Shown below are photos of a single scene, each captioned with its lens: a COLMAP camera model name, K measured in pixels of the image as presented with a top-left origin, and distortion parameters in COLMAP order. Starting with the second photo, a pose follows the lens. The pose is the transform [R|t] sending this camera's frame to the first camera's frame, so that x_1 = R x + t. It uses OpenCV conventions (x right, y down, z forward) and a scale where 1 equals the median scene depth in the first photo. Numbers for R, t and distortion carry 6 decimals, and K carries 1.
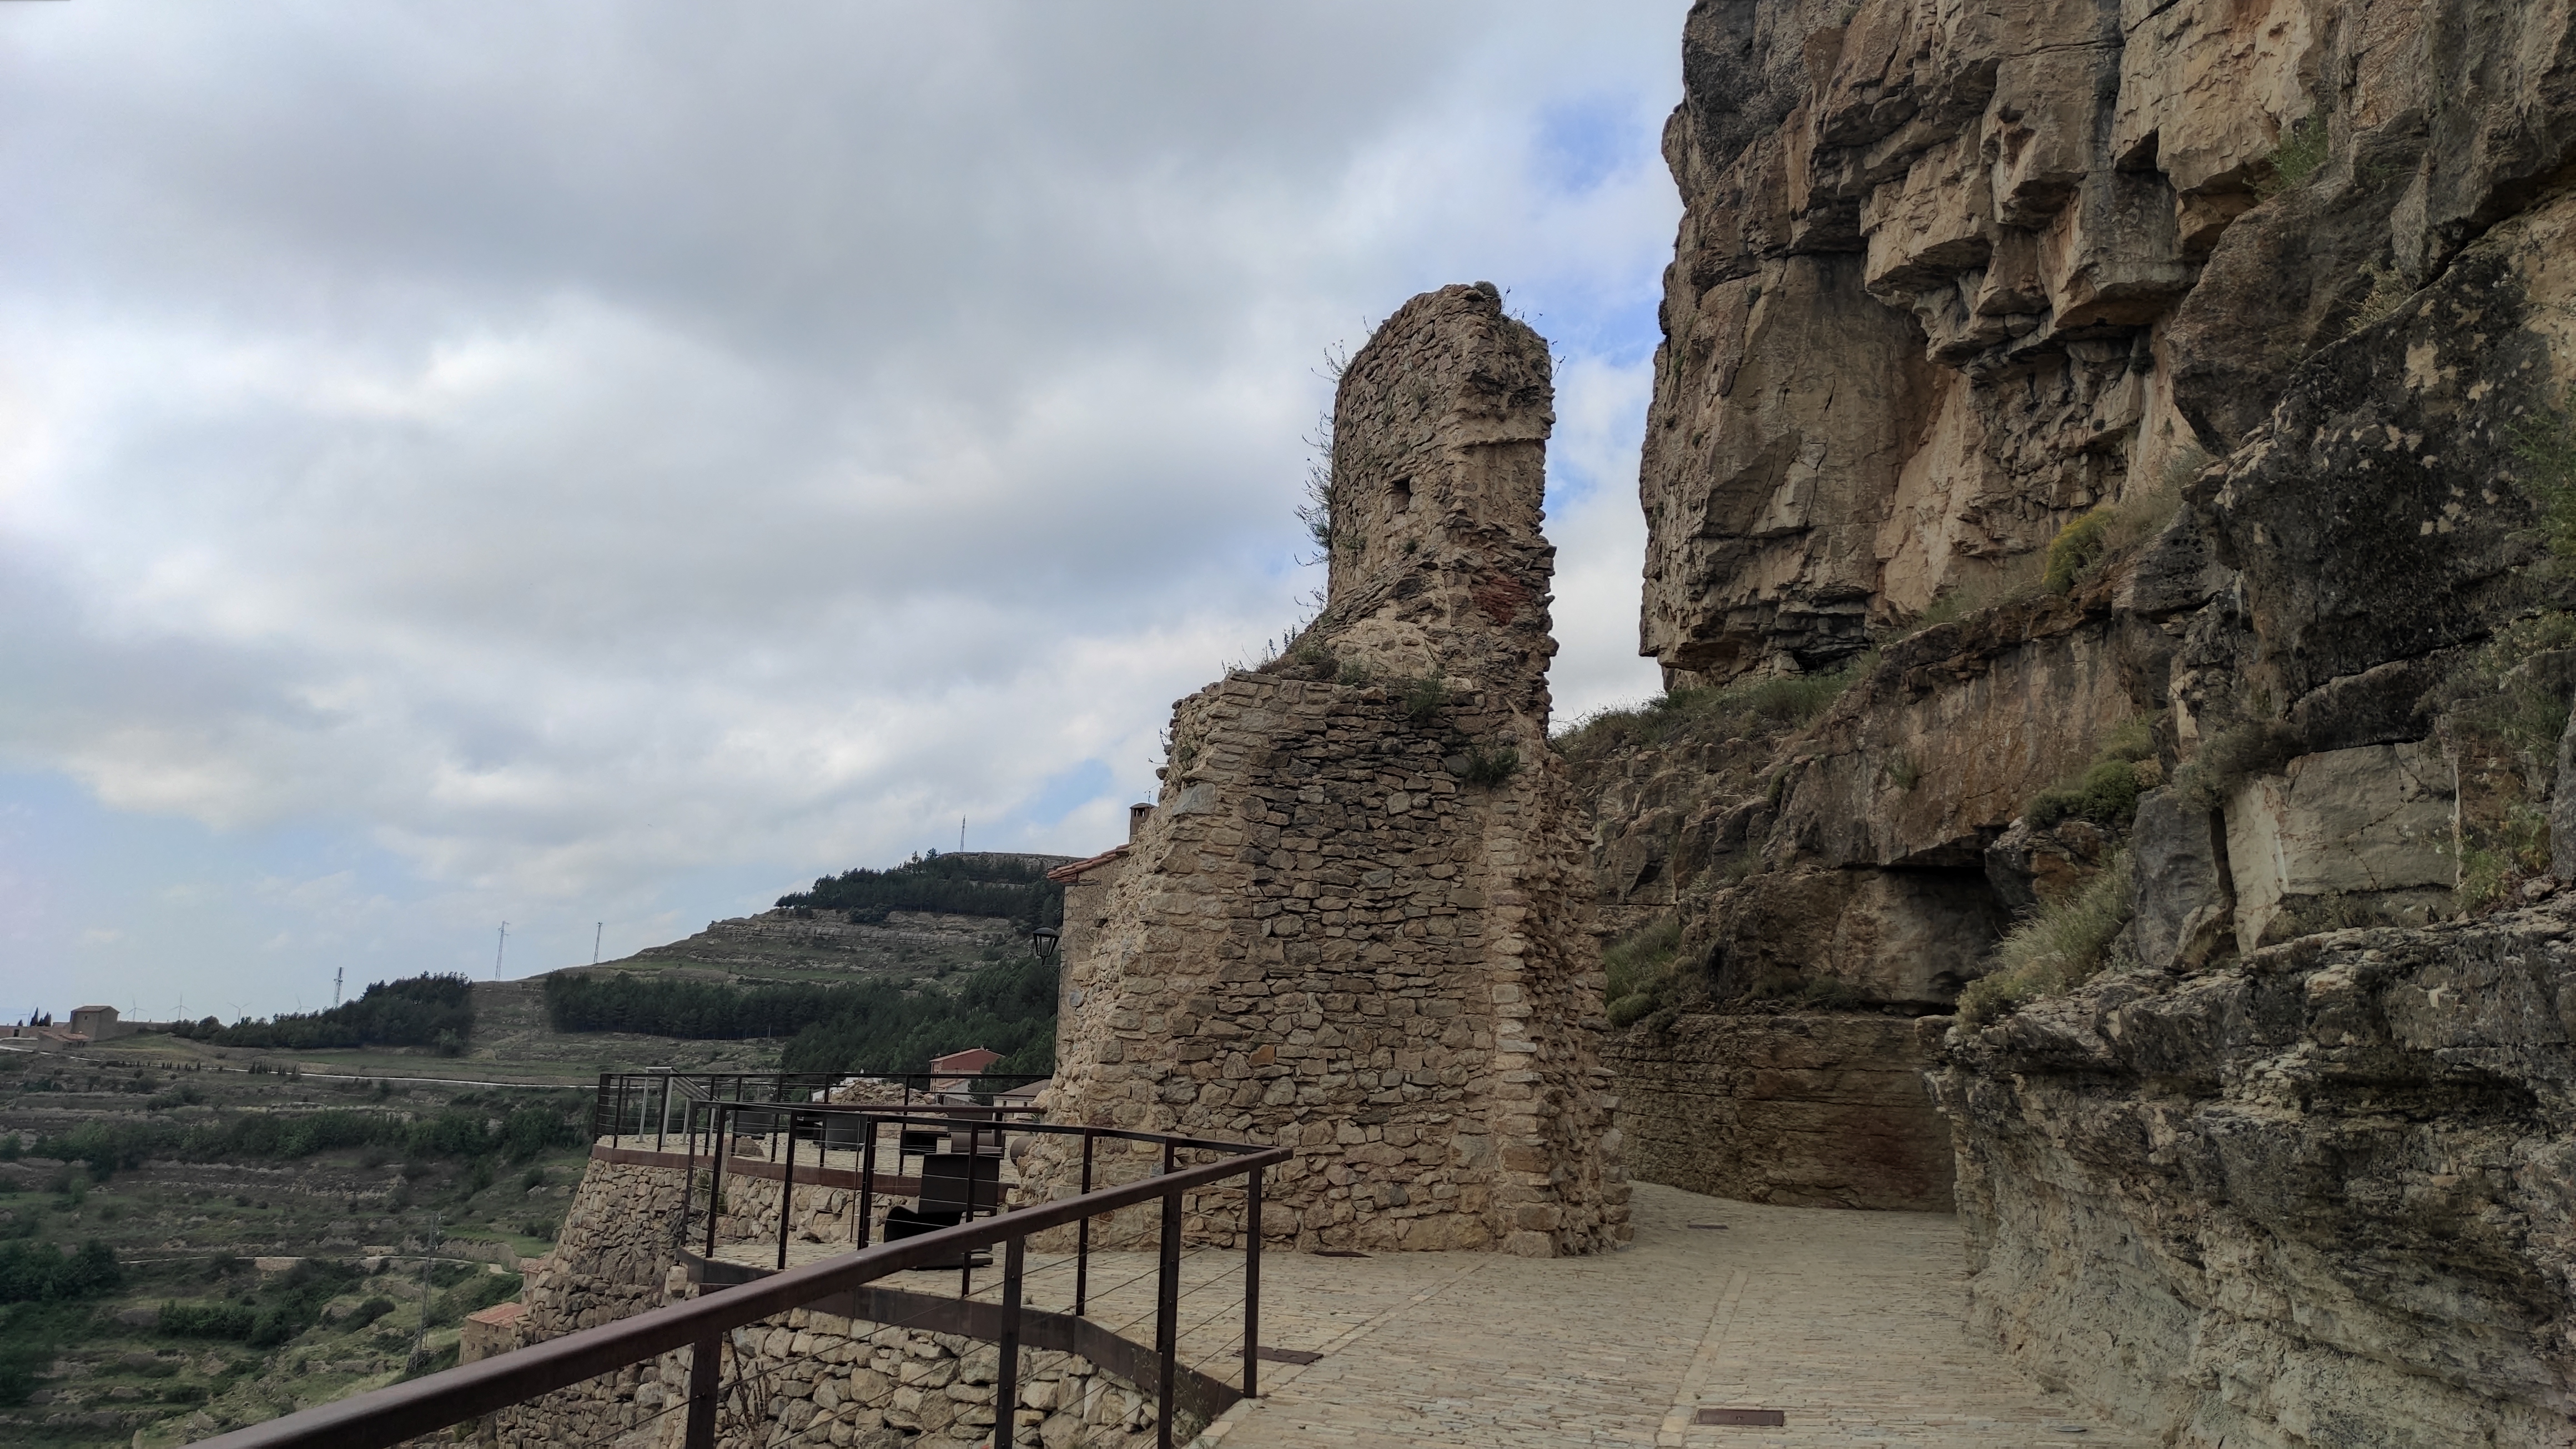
lens RADIAL K [[1874.8, 0, 1280.4], [0, 1874.8, 726.0], [0, 0, 1]] dist [0.069020, -0.058448]
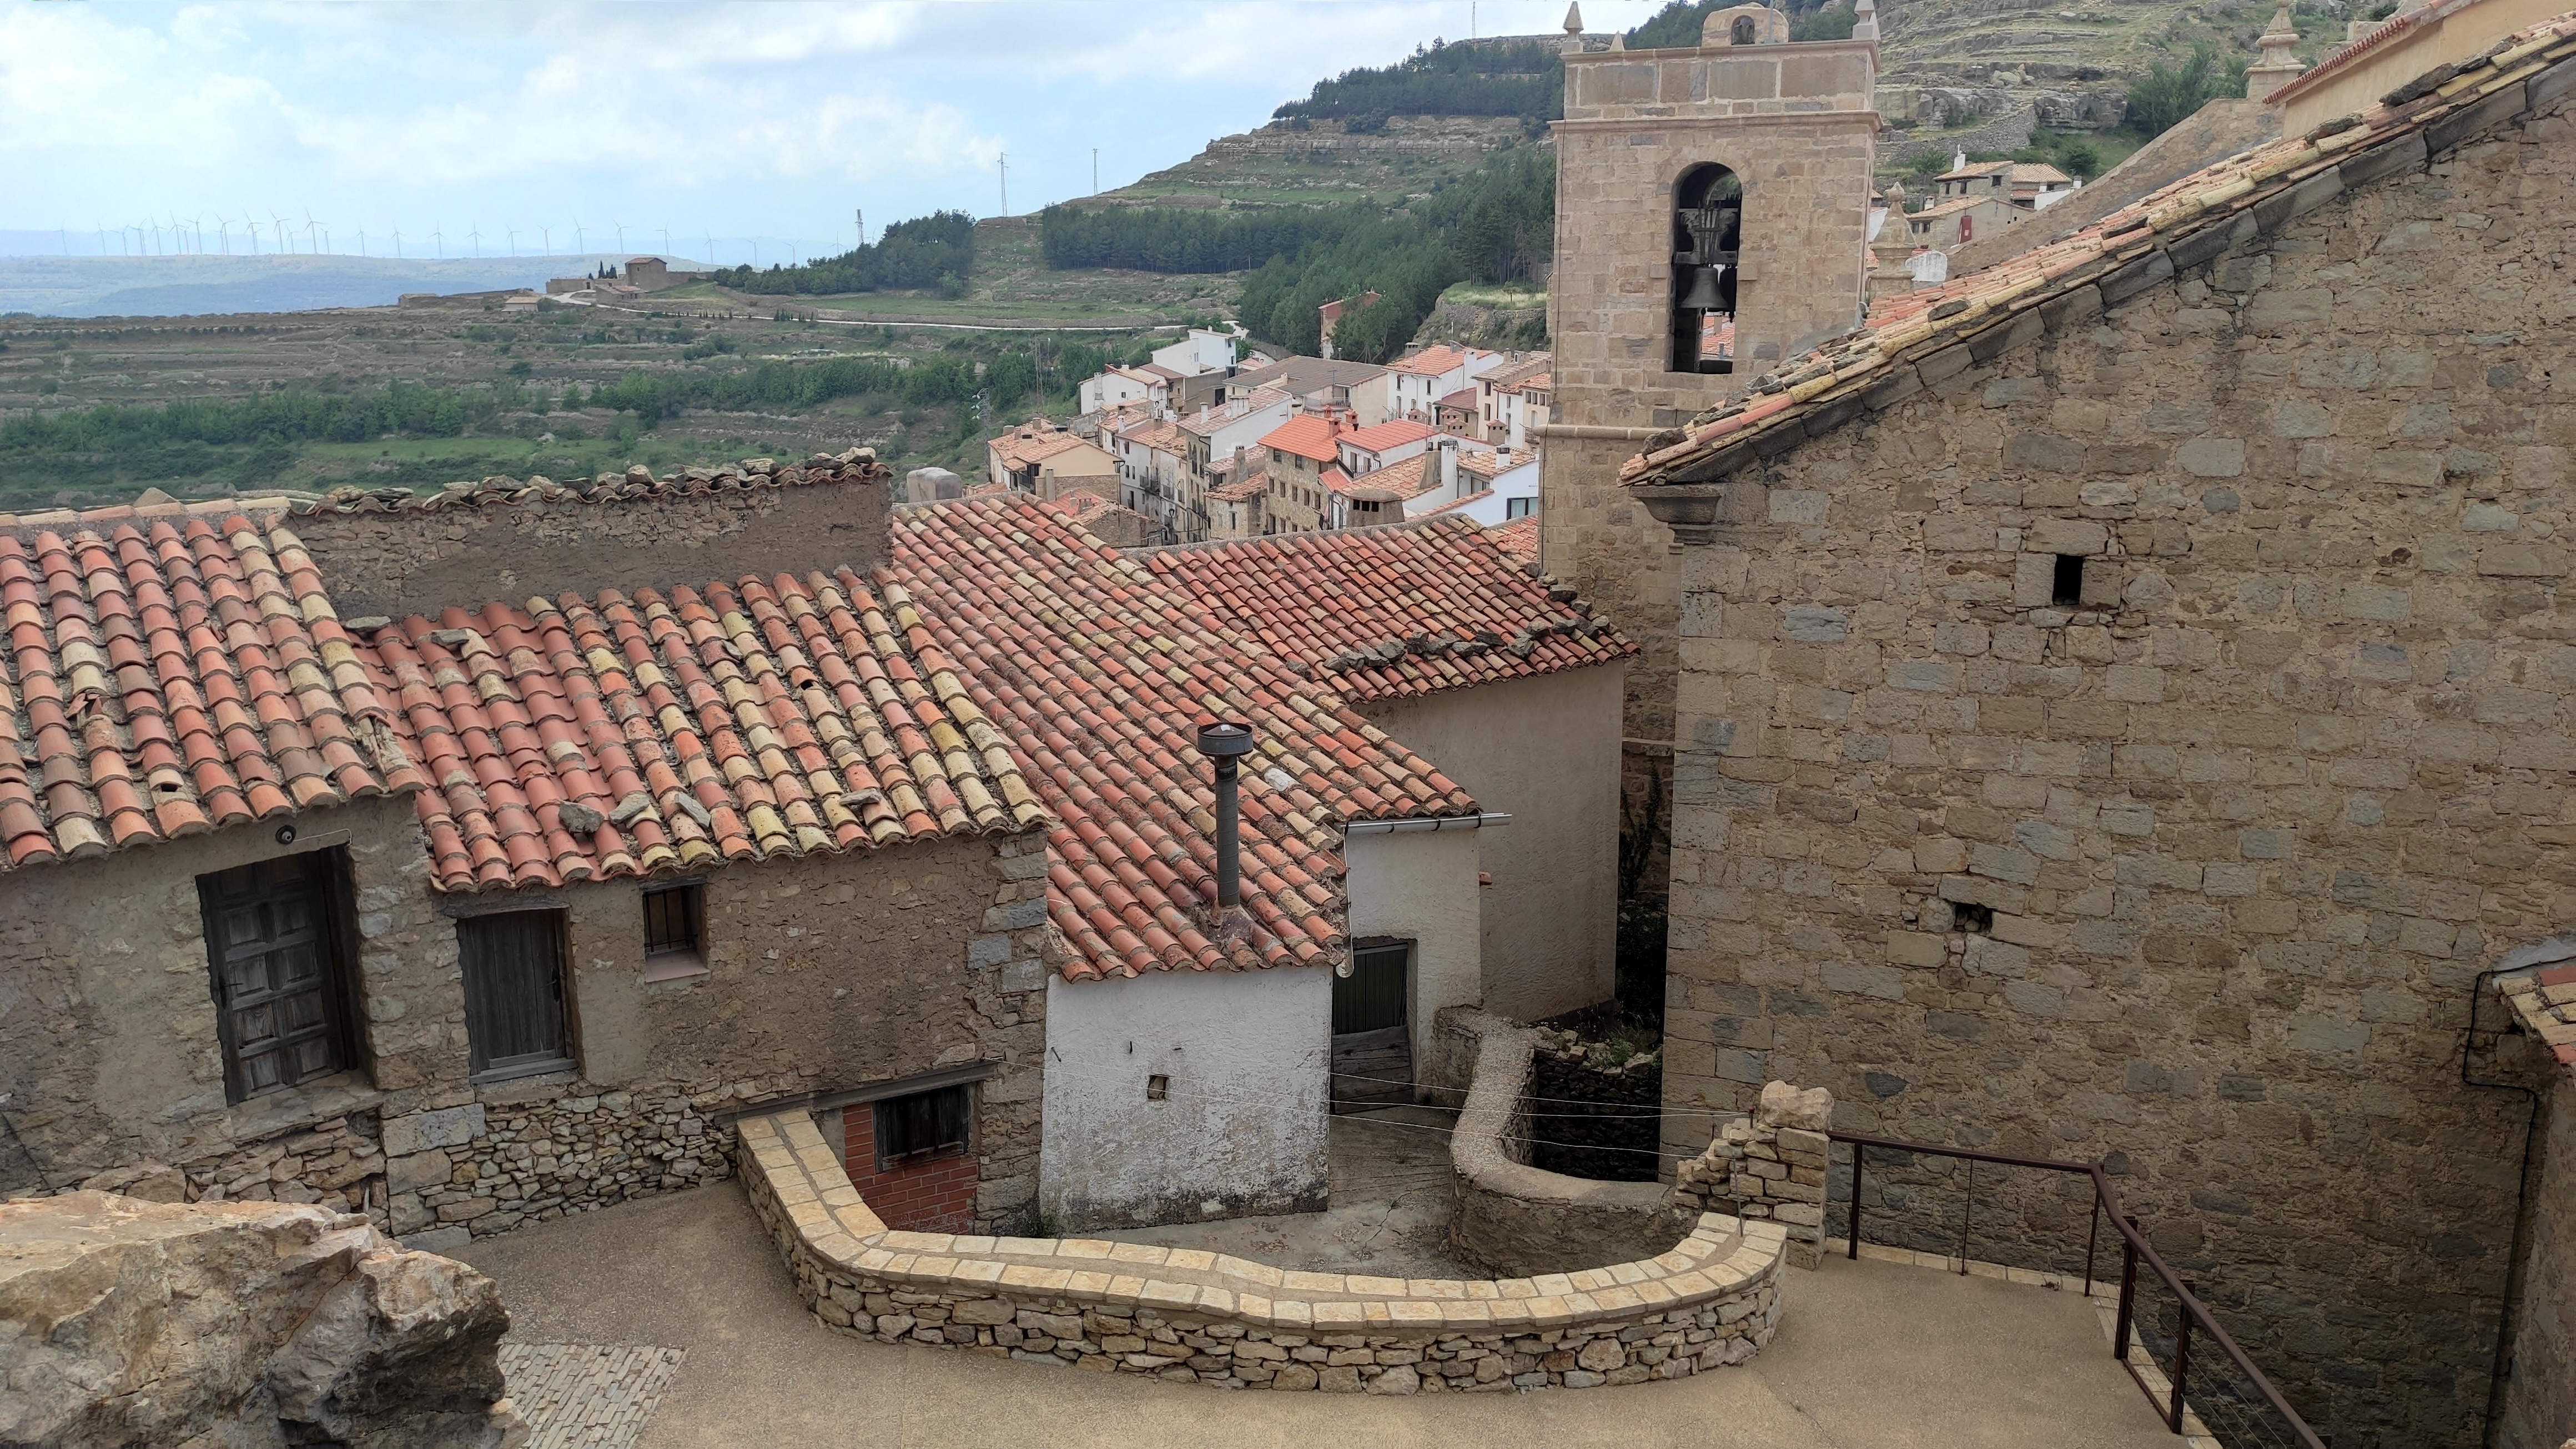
lens RADIAL K [[1855.2, 0, 1310.5], [0, 1855.2, 716.9], [0, 0, 1]] dist [0.072217, -0.081479]
pose [[0.943369, 0.041388, -0.329155, 0.905531], [0.096267, 0.915342, 0.391001, 0.147365], [0.317472, -0.400545, 0.859521, 1.775947]]
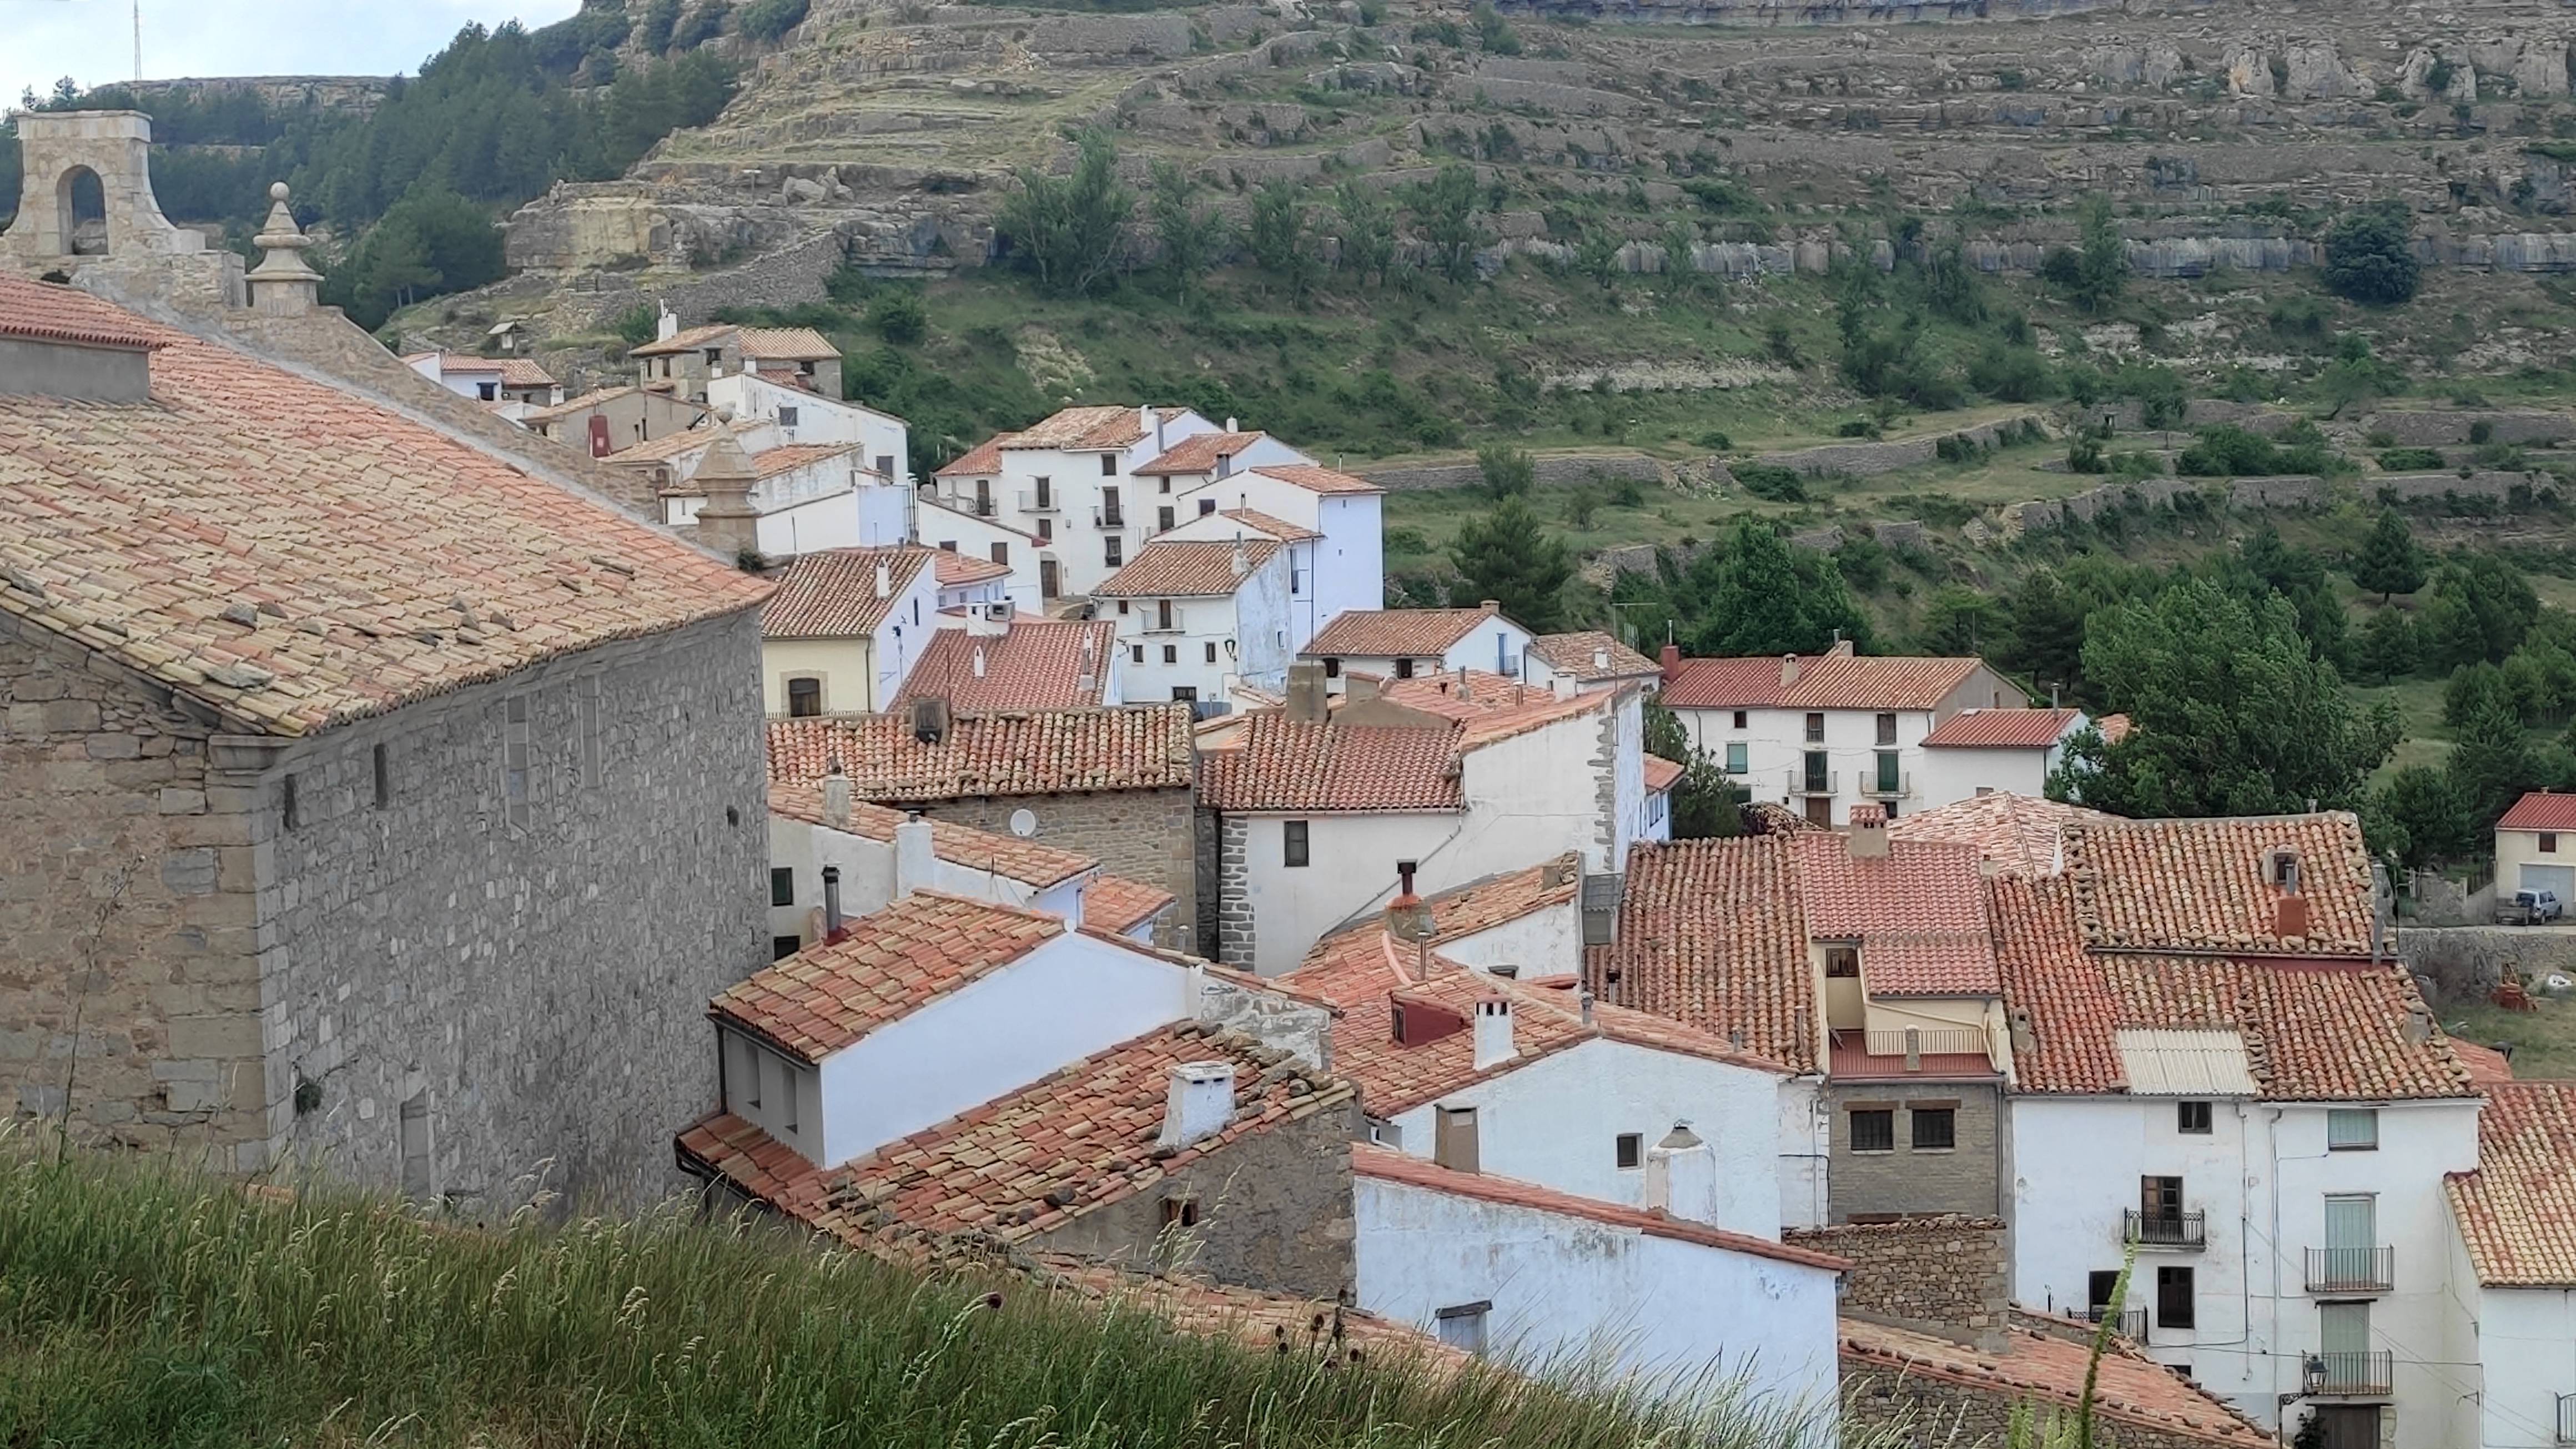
lens RADIAL K [[3691.0, 0, 1288.0], [0, 3691.0, 724.5], [0, 0, 1]] dist [0.079341, -0.095237]
pose [[0.998012, -0.061963, -0.011544, 1.815687], [0.062851, 0.964628, 0.256014, 0.064665], [-0.004728, -0.256231, 0.966604, 1.241099]]
